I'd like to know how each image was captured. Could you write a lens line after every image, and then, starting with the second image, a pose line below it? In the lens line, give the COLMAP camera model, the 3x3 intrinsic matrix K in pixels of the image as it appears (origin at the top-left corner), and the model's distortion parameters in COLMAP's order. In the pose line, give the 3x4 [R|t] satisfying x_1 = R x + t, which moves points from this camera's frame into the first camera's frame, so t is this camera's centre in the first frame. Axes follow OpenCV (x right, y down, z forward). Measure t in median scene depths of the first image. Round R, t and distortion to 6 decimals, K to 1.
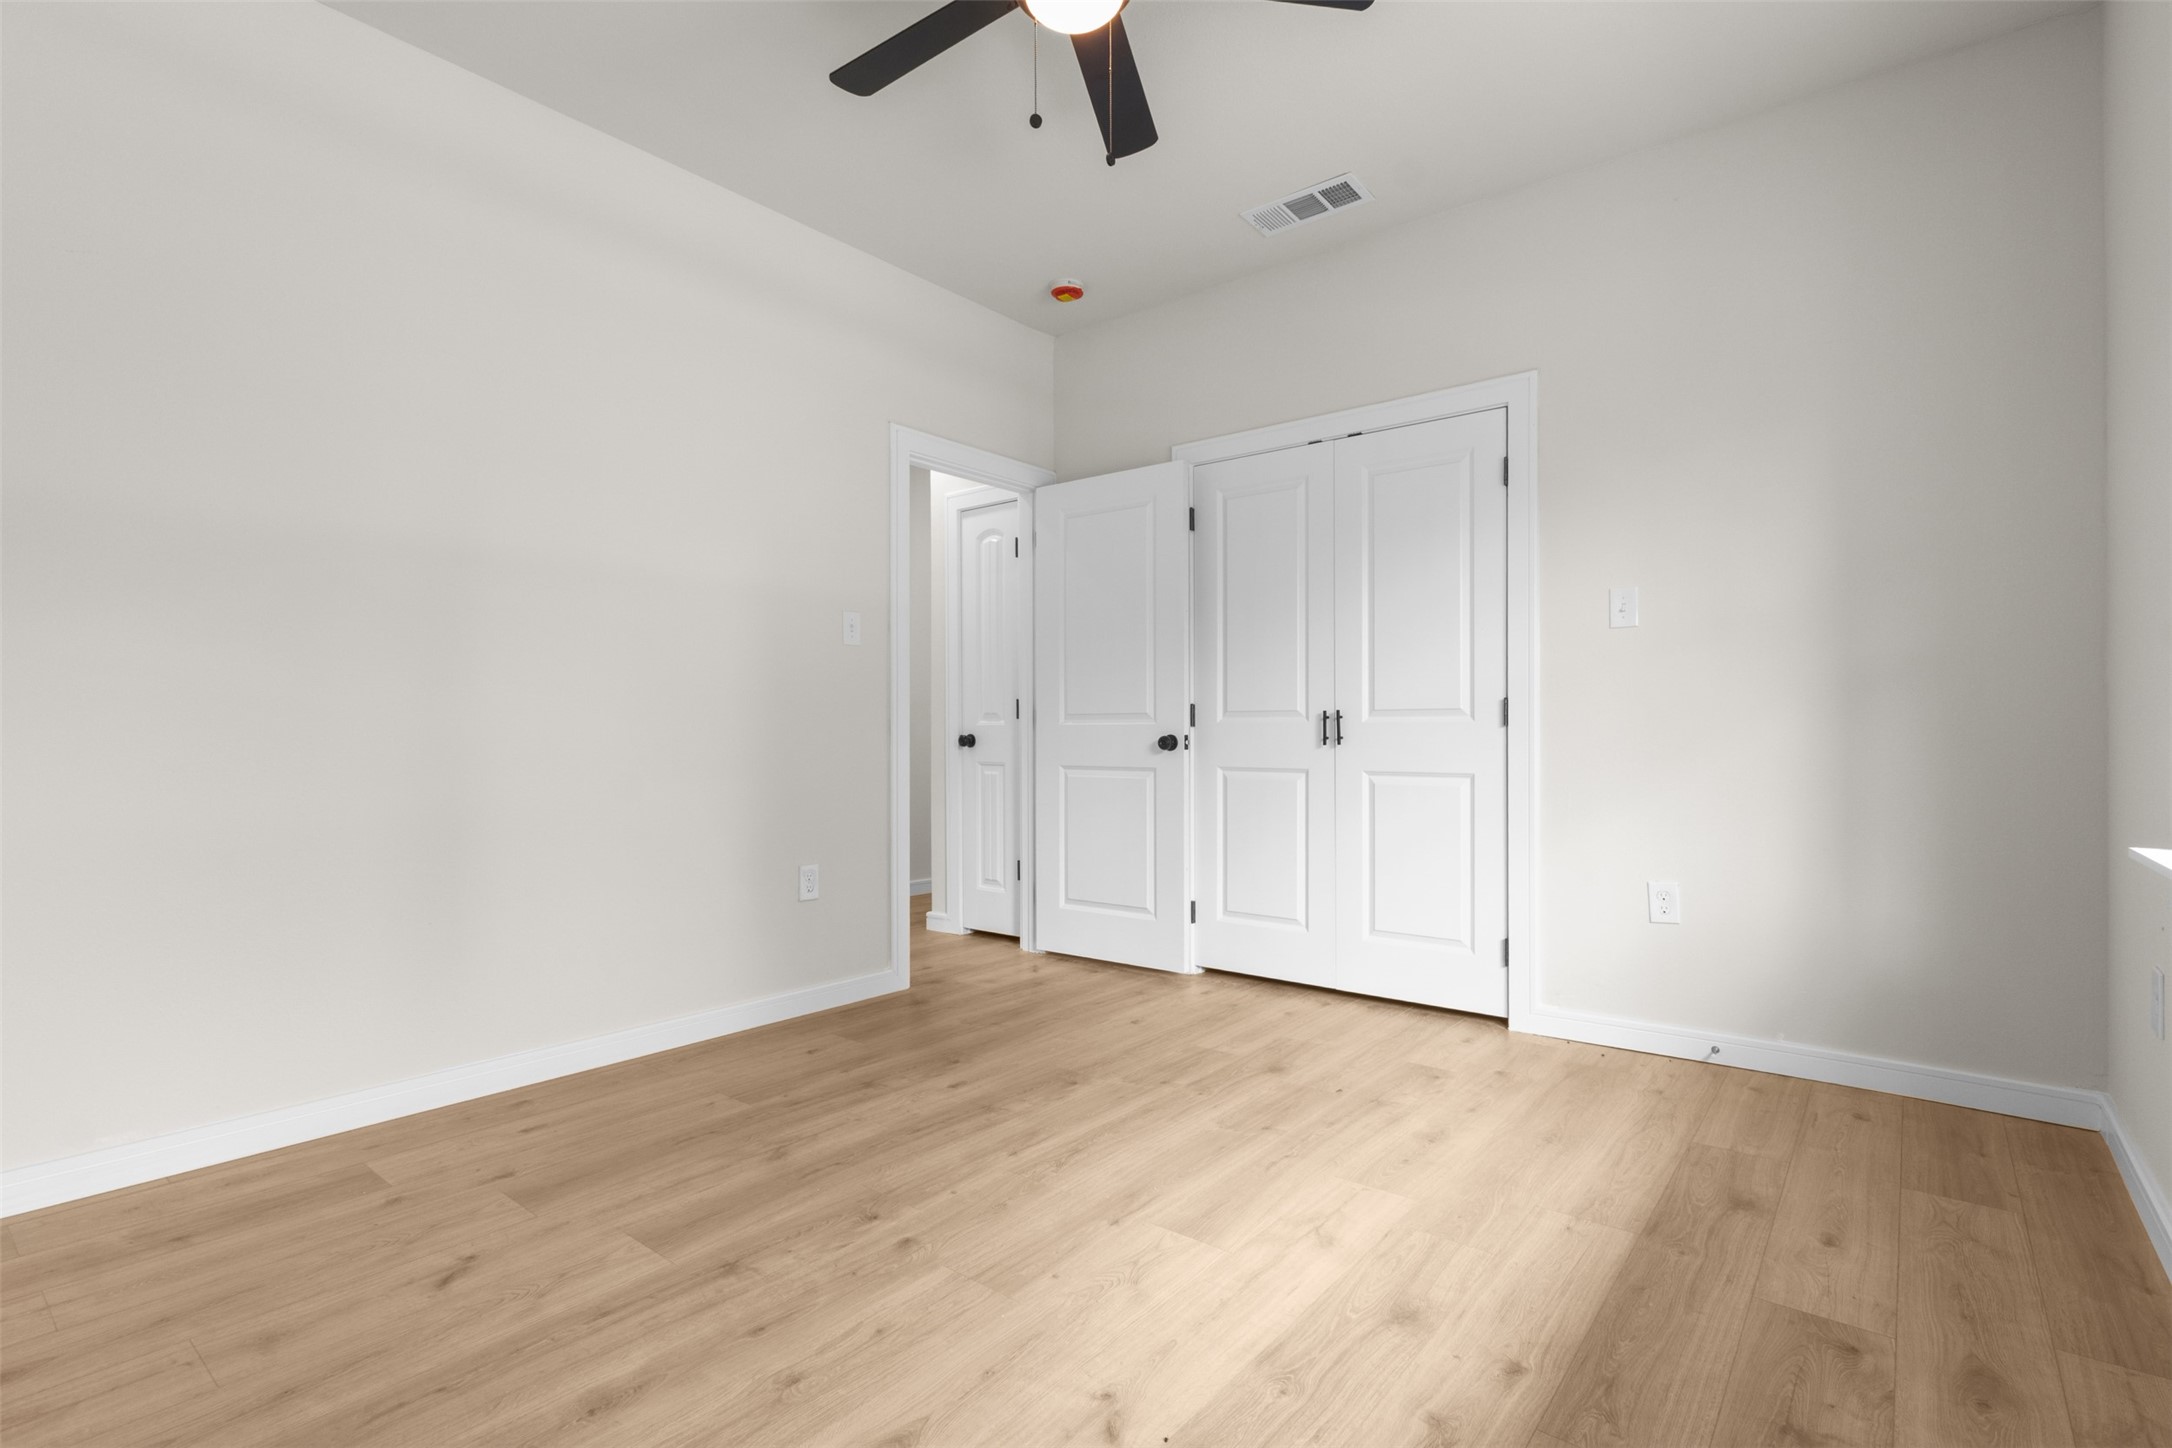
lens RADIAL K [[1014.1, 0, 1082.0], [0, 1014.1, 728.2], [0, 0, 1]] dist [-0.000256, 0.000393]
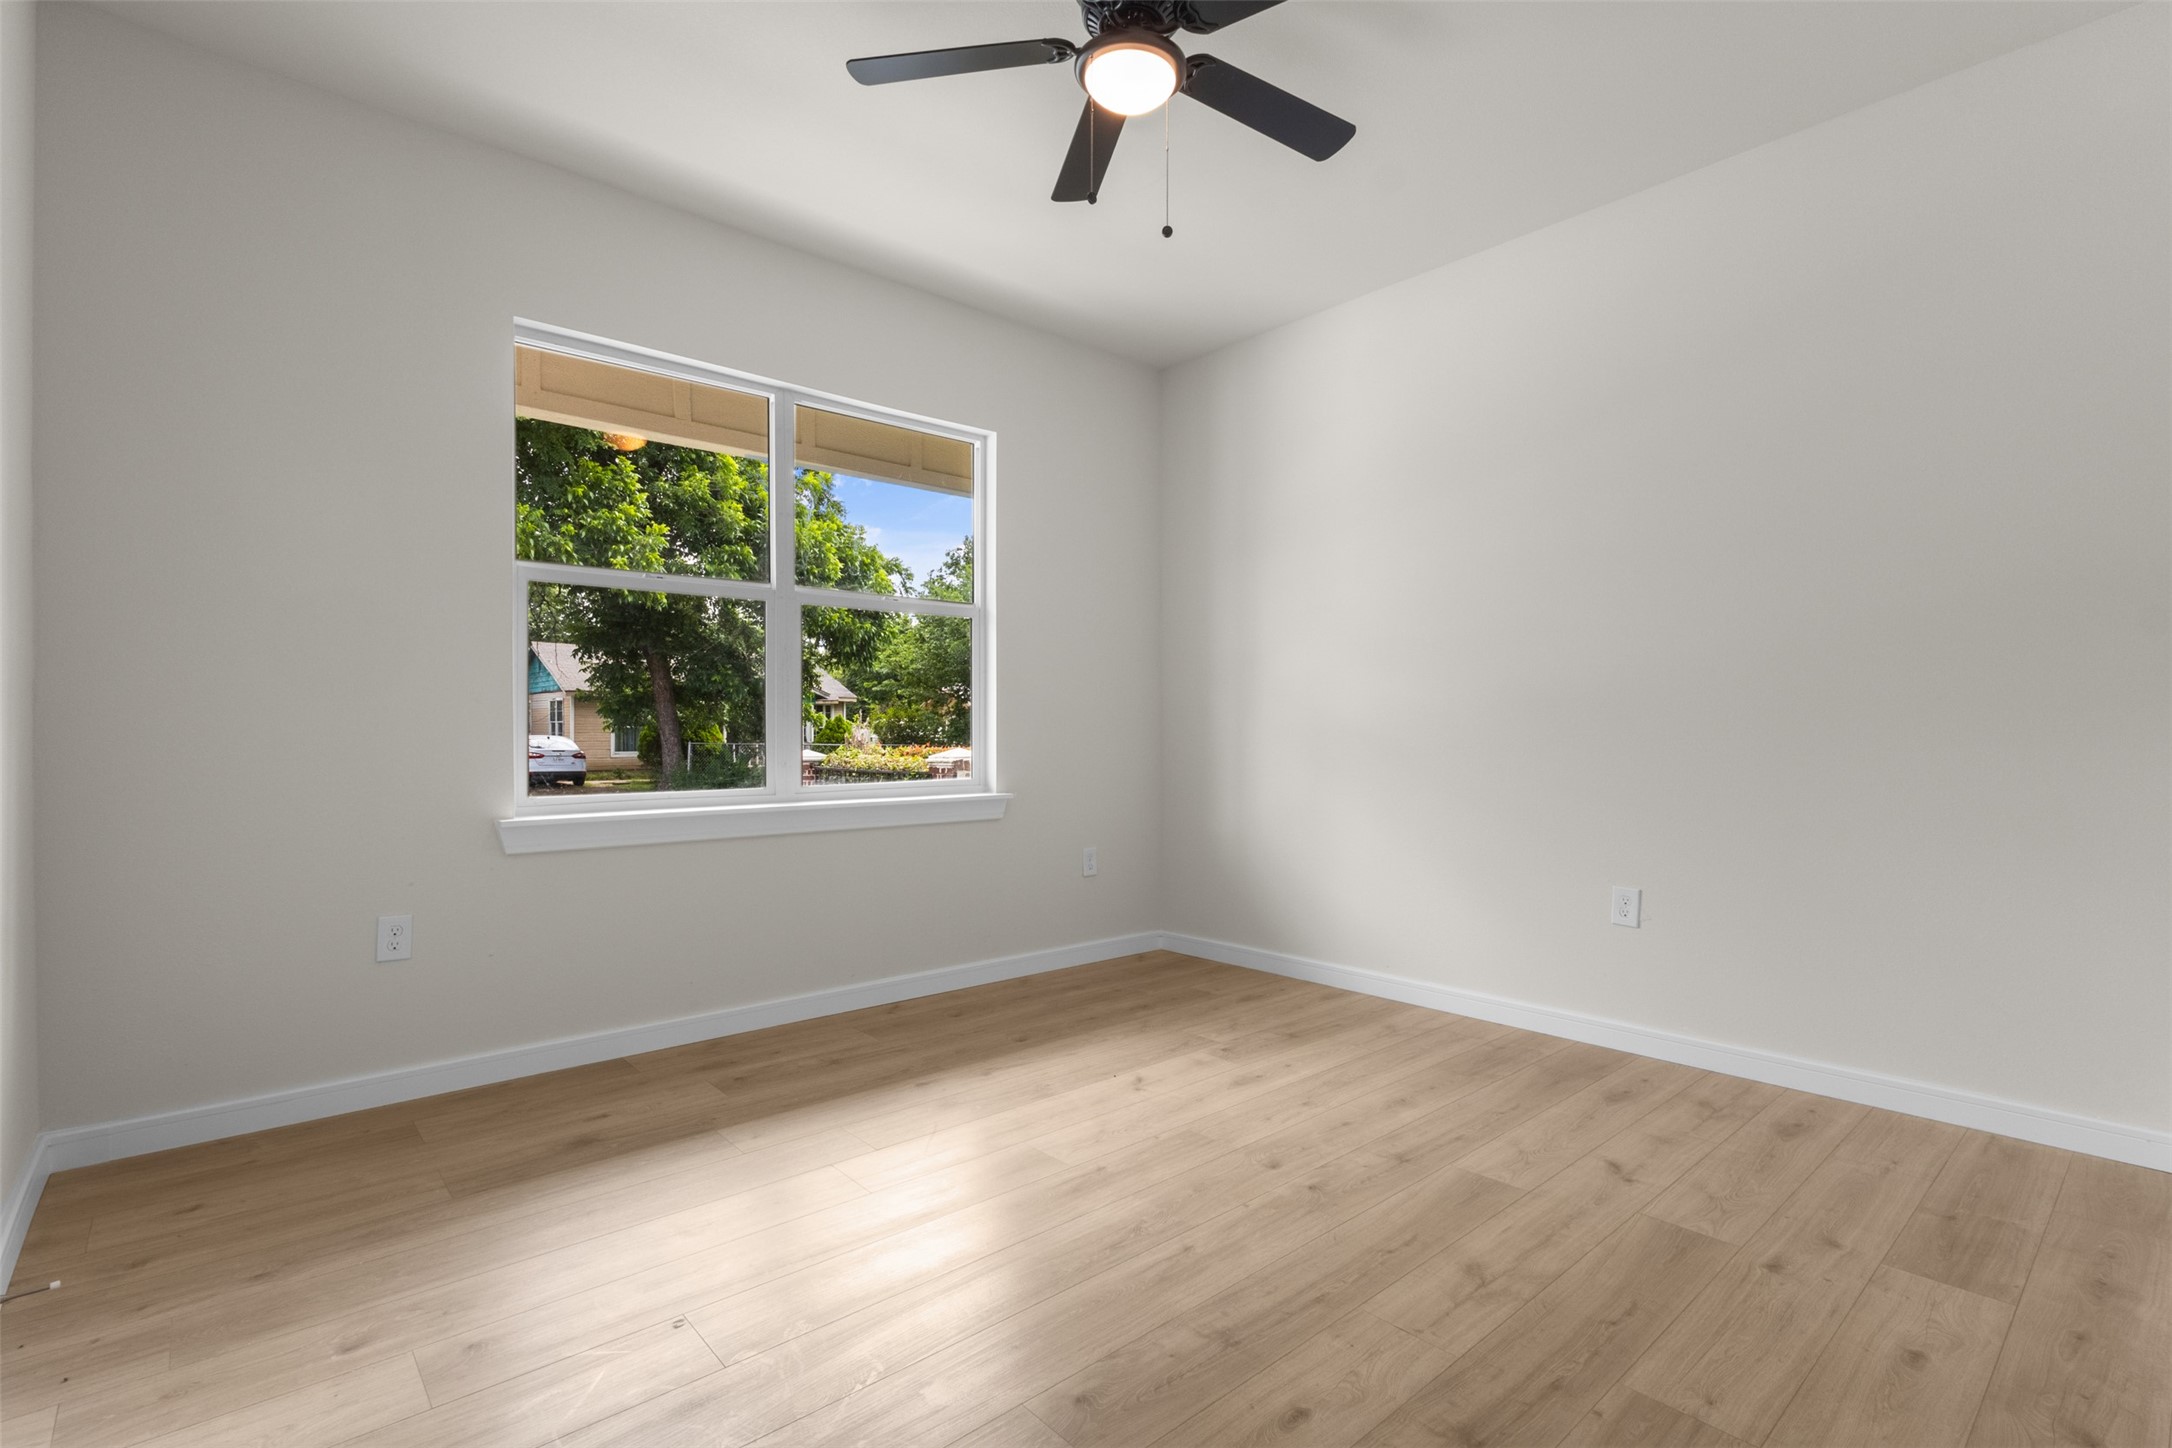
lens RADIAL K [[1014.1, 0, 1087.0], [0, 1014.1, 729.5], [0, 0, 1]] dist [-0.000256, 0.000393]
pose [[-0.987305, 0.001807, 0.158828, -0.132052], [0.000554, 0.999968, -0.007936, -0.014520], [-0.158837, -0.007748, -0.987274, 2.042551]]
